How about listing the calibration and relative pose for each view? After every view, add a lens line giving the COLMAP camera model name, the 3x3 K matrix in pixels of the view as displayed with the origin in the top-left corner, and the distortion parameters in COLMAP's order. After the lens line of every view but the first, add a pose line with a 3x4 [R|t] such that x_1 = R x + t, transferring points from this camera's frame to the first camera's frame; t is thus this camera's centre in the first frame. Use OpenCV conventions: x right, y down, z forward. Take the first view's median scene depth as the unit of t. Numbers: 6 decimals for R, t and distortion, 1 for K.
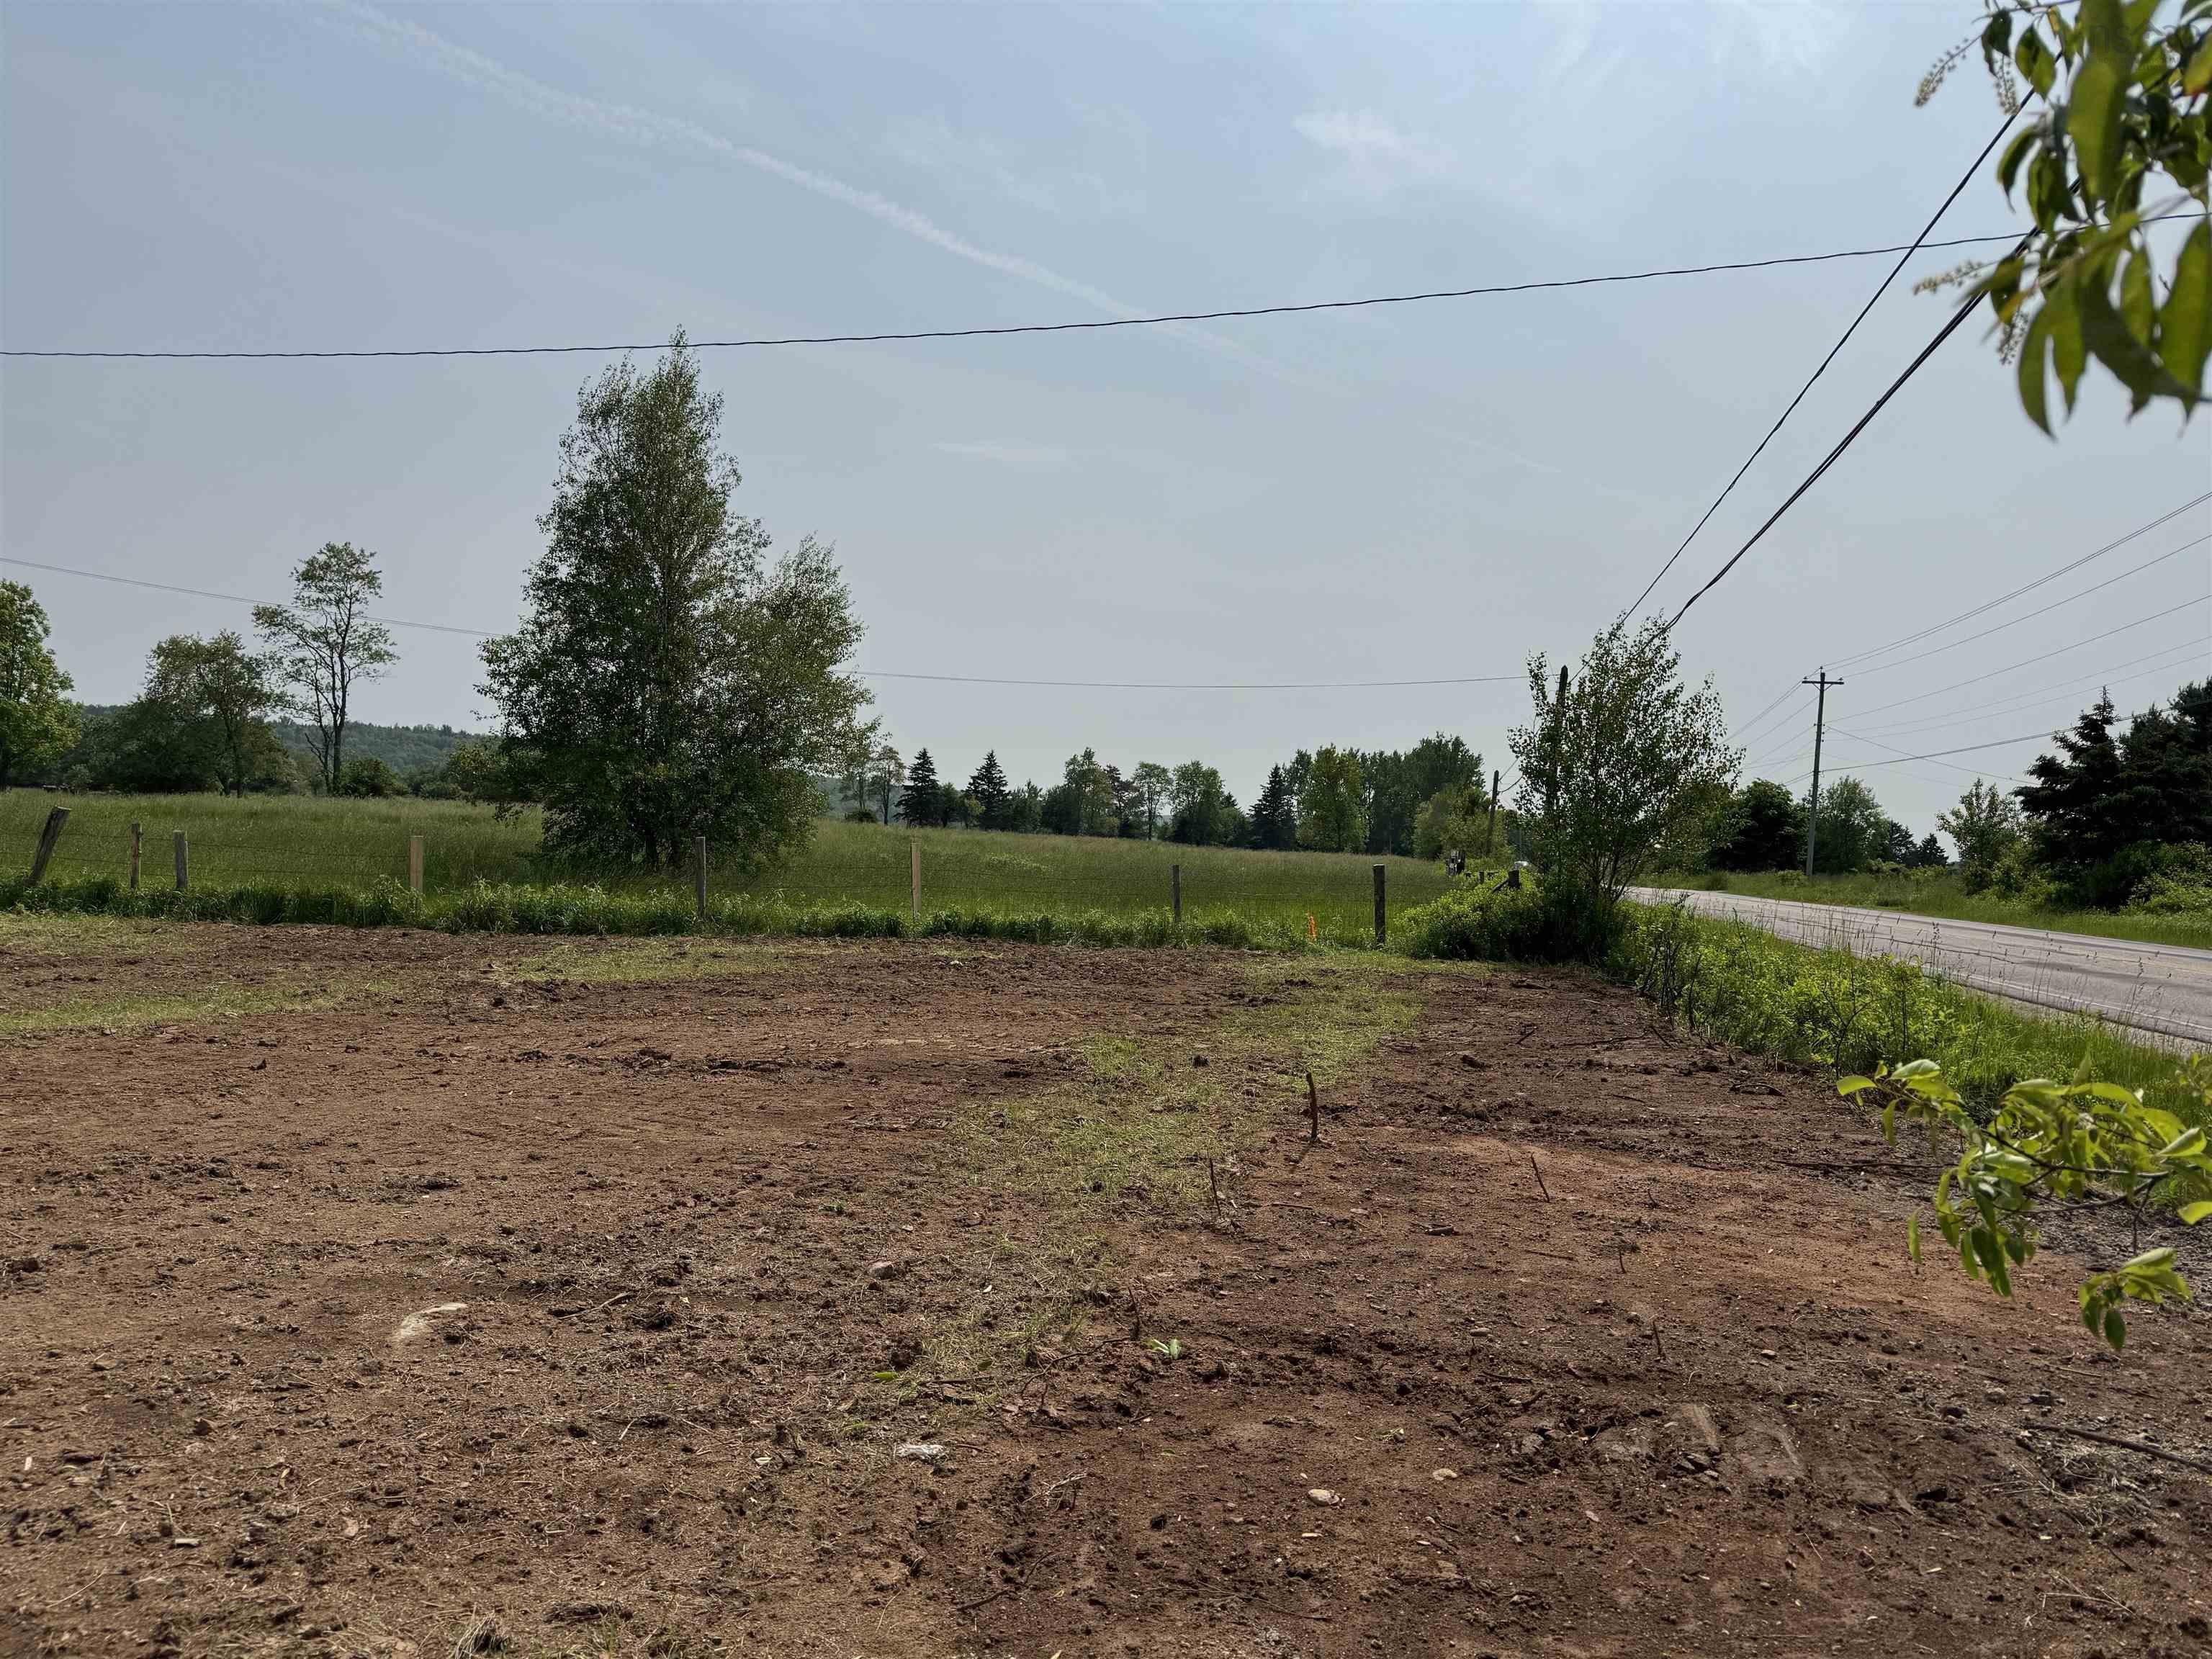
lens RADIAL K [[1464.0, 0, 1118.3], [0, 1464.0, 835.0], [0, 0, 1]] dist [0.045763, -0.088706]
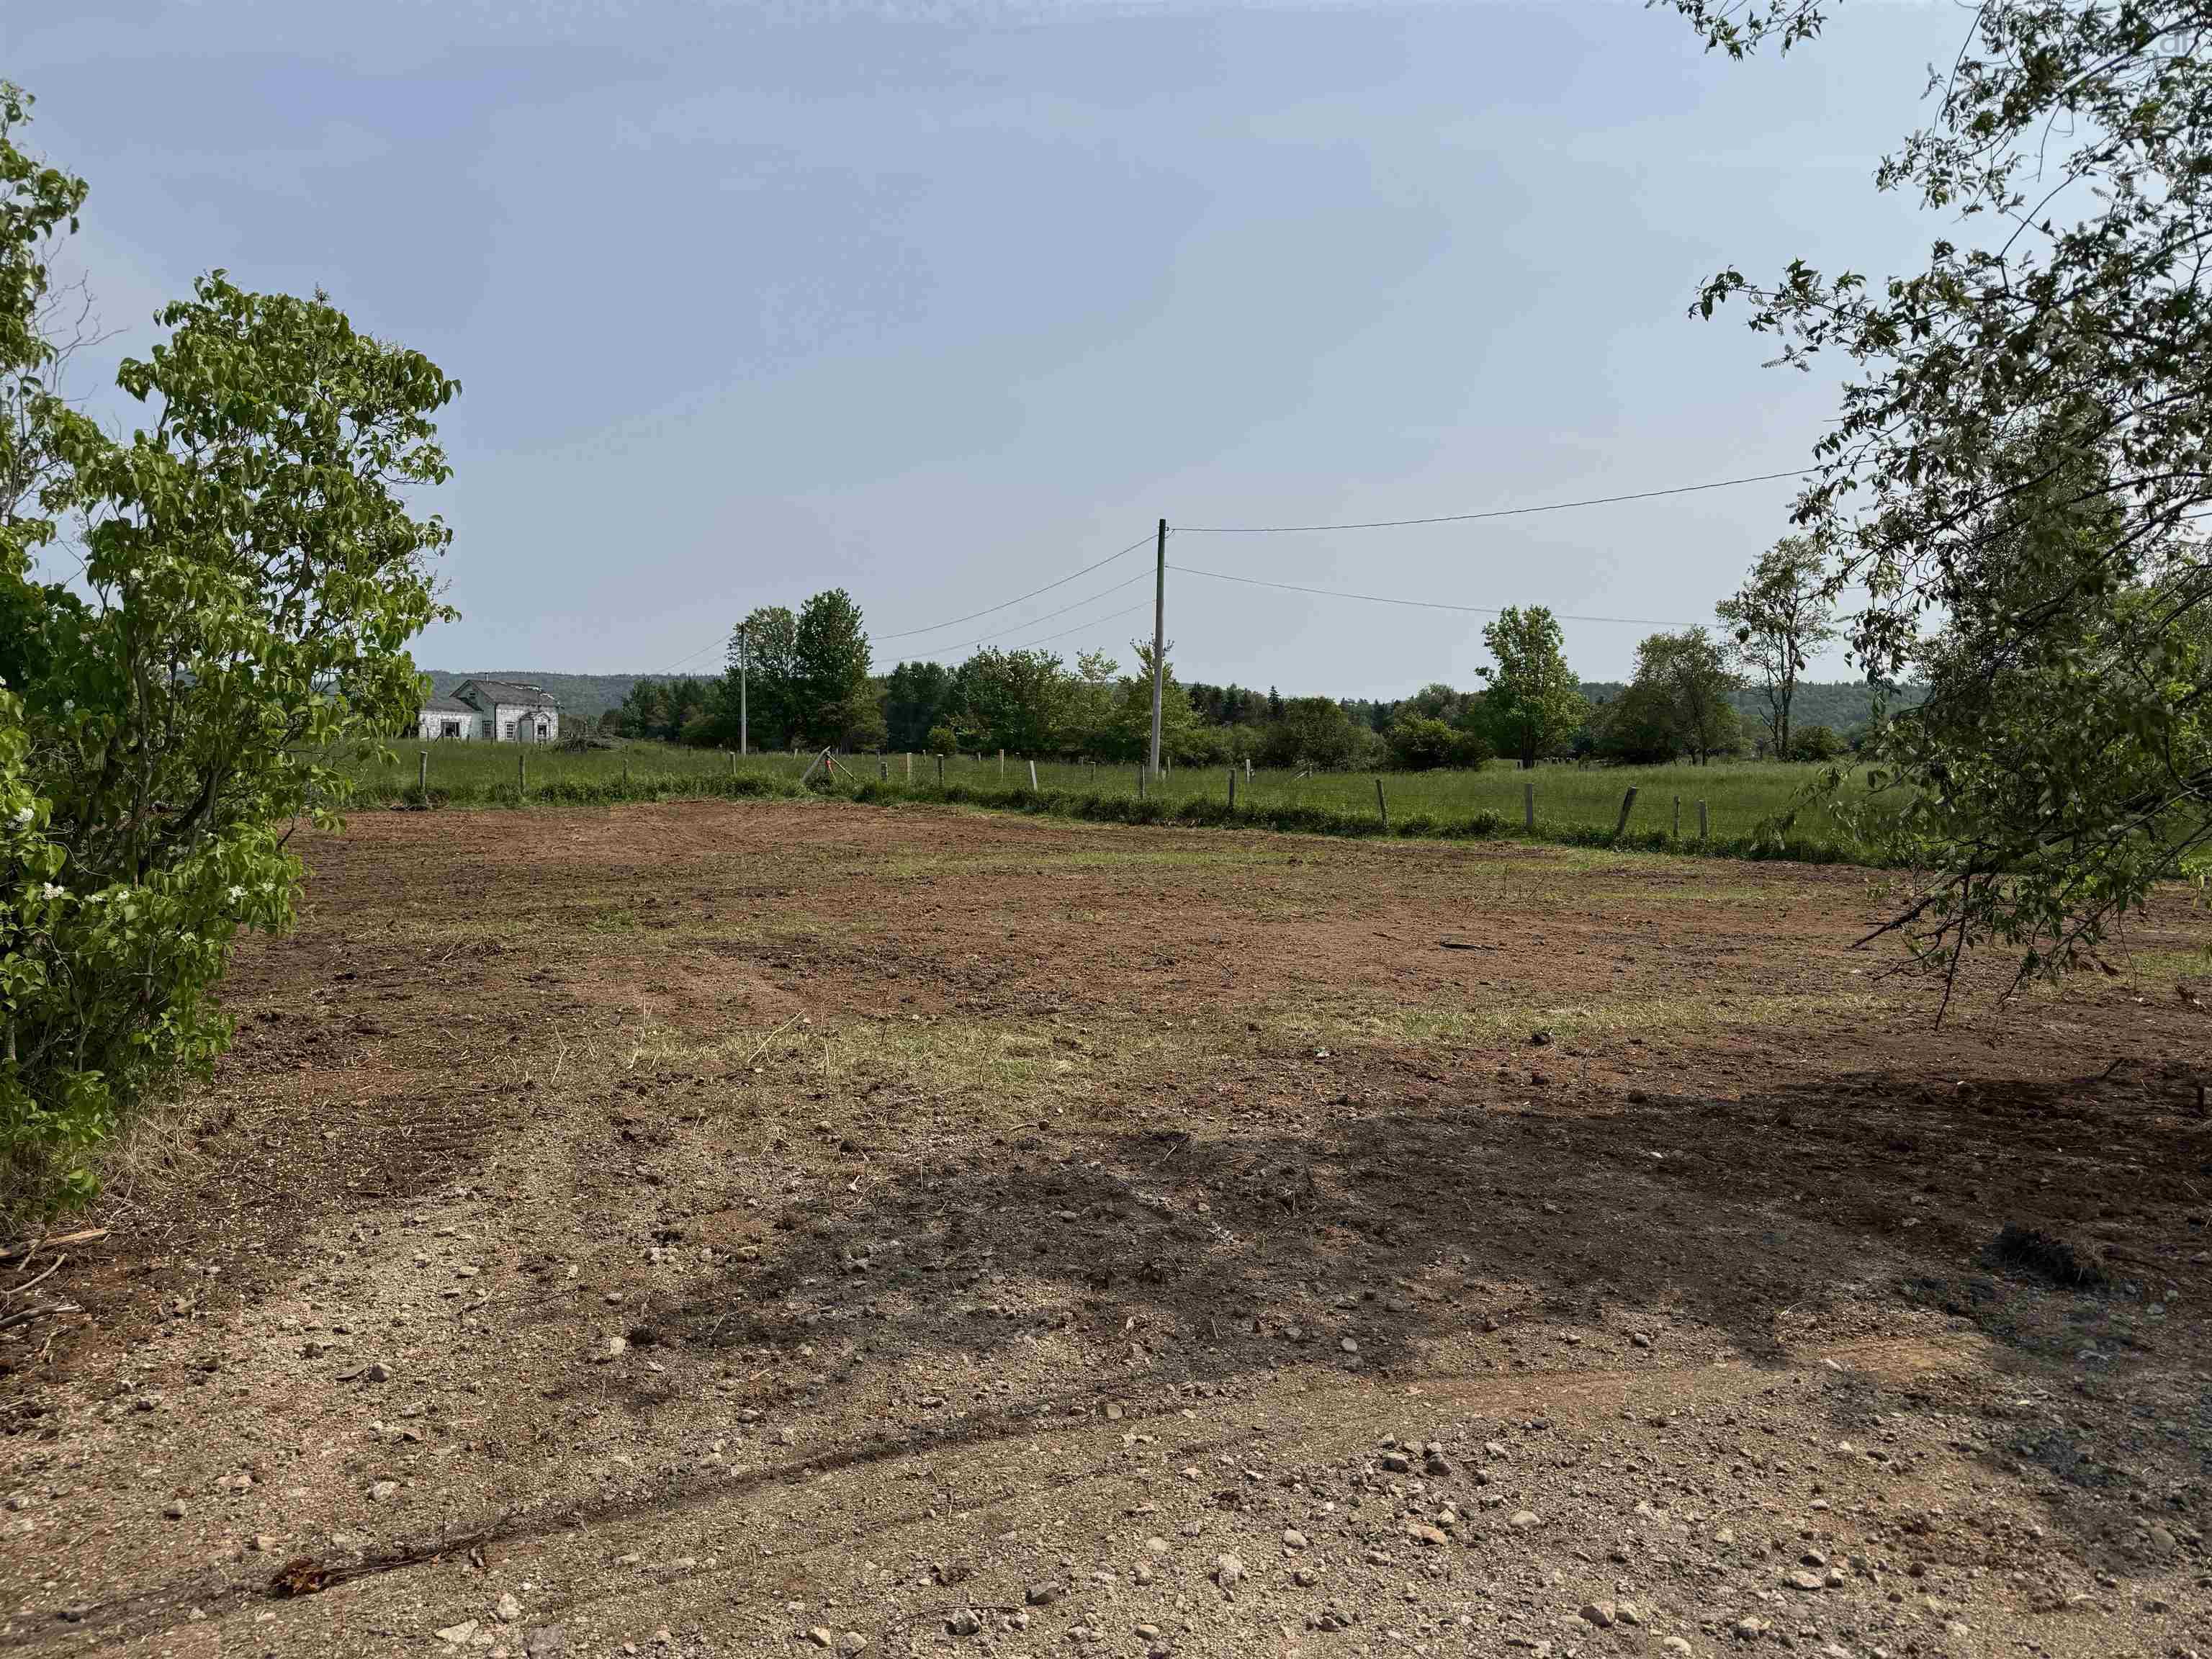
lens RADIAL K [[1464.0, 0, 1118.3], [0, 1464.0, 835.0], [0, 0, 1]] dist [0.045763, -0.088706]
pose [[0.613496, 0.006070, -0.789675, 0.051109], [0.016676, 0.999648, 0.020639, -0.002061], [0.789522, -0.025830, 0.613179, -0.106656]]
